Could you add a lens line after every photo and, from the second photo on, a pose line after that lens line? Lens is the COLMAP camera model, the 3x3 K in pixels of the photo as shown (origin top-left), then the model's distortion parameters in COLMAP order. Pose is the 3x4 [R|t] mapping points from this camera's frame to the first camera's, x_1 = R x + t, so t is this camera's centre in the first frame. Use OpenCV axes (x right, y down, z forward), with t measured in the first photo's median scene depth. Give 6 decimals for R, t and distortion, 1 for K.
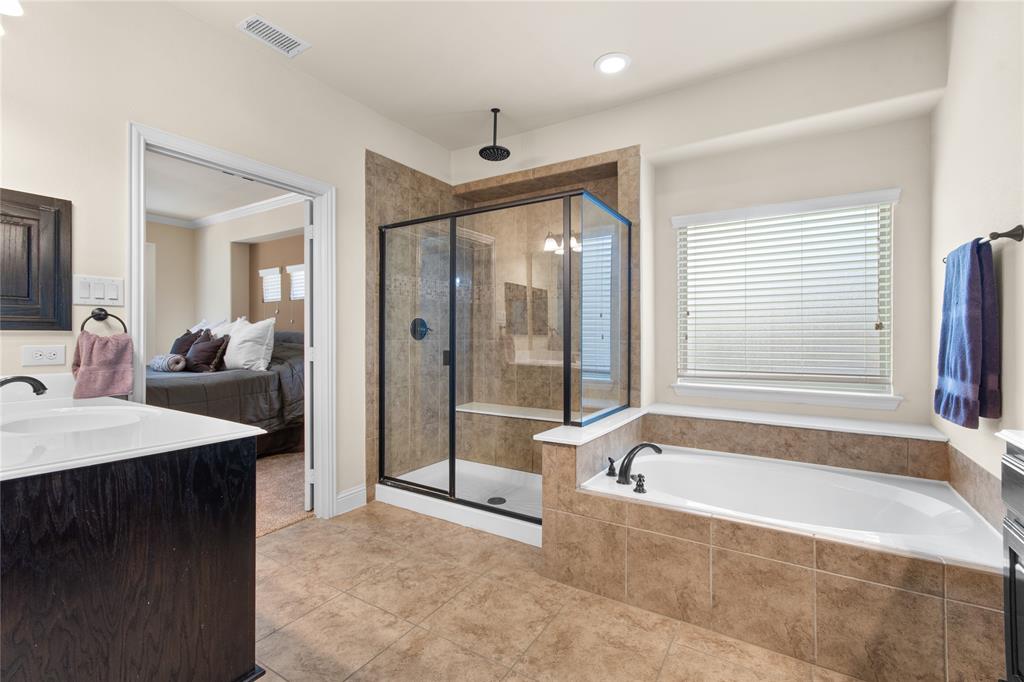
lens RADIAL K [[449.8, 0, 514.0], [0, 449.8, 335.8], [0, 0, 1]] dist [0.008073, -0.001842]
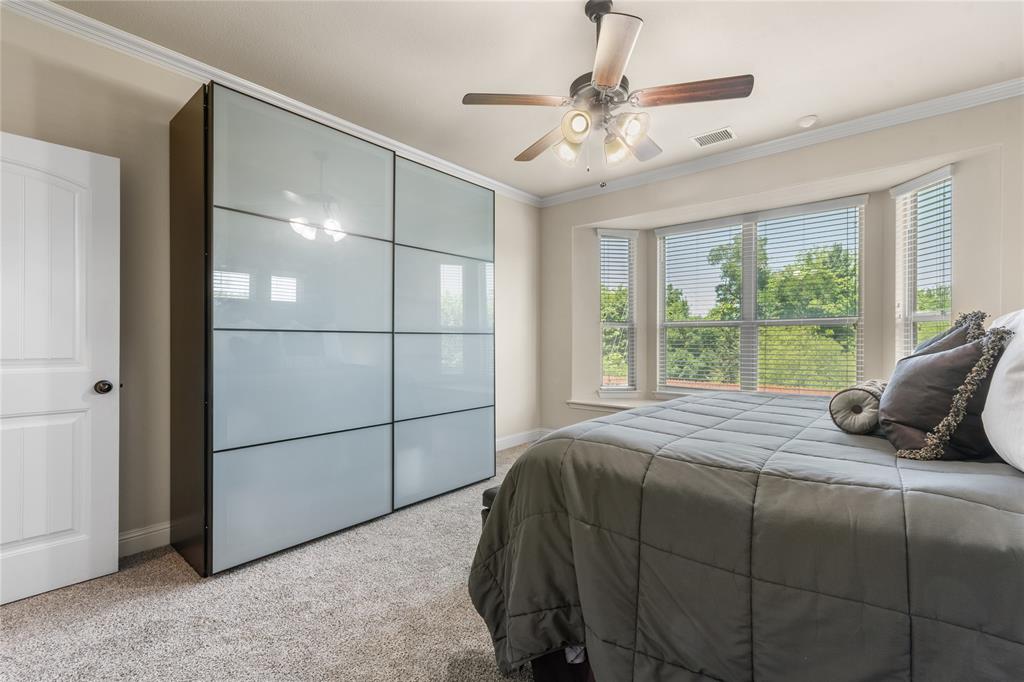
lens RADIAL K [[449.8, 0, 510.4], [0, 449.8, 344.3], [0, 0, 1]] dist [0.008073, -0.001842]
pose [[-0.149765, 0.002401, -0.988719, -0.340060], [0.006127, 0.999980, 0.001500, 0.004373], [0.988703, -0.005833, -0.149777, 0.781582]]
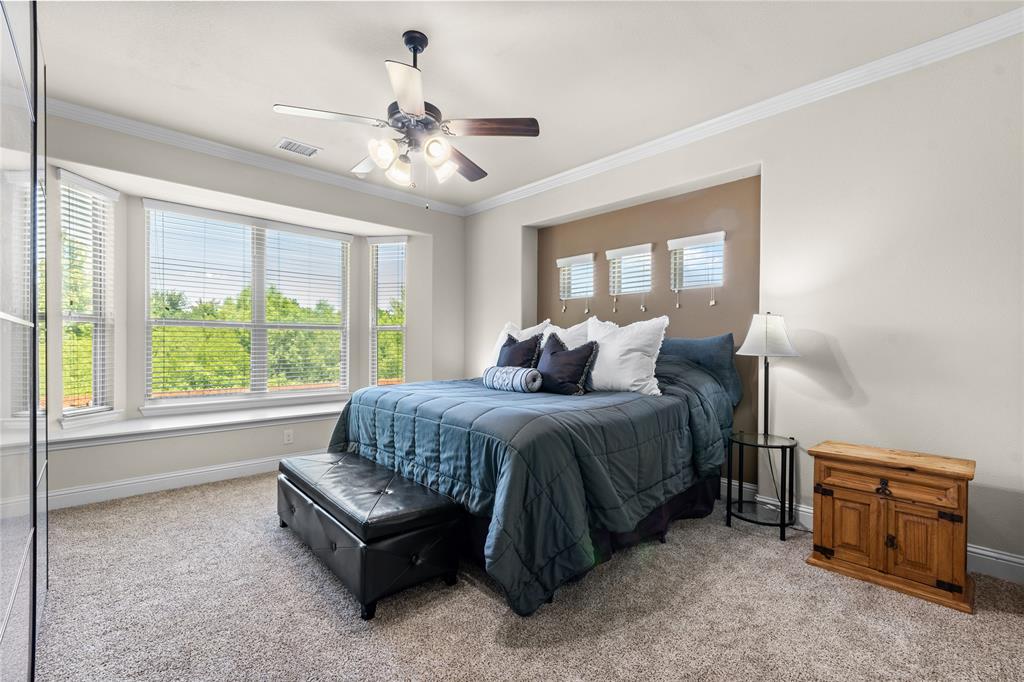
lens RADIAL K [[449.8, 0, 508.7], [0, 449.8, 345.0], [0, 0, 1]] dist [0.008073, -0.001842]
pose [[0.967780, 0.002076, -0.251790, -0.608296], [-0.000708, 0.999984, 0.005525, -0.000366], [0.251797, -0.005169, 0.967766, 0.293513]]
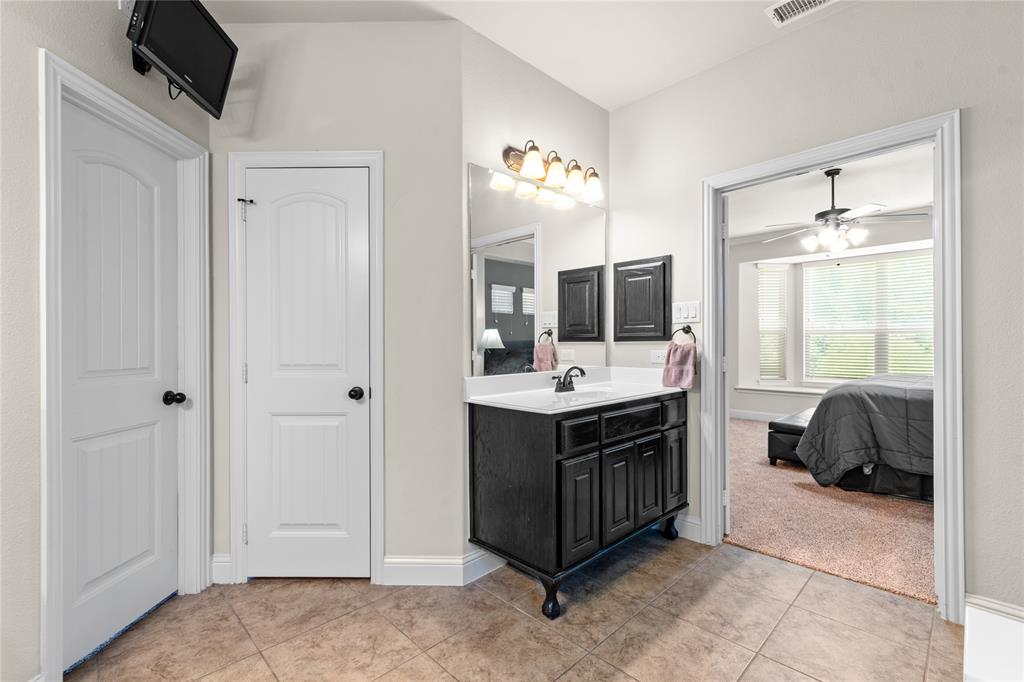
lens RADIAL K [[449.8, 0, 511.1], [0, 449.8, 347.3], [0, 0, 1]] dist [0.008073, -0.001842]
pose [[-0.242723, 0.003706, -0.970089, 0.257515], [0.005198, 0.999983, 0.002519, 0.001116], [0.970082, -0.004431, -0.242738, 0.367356]]
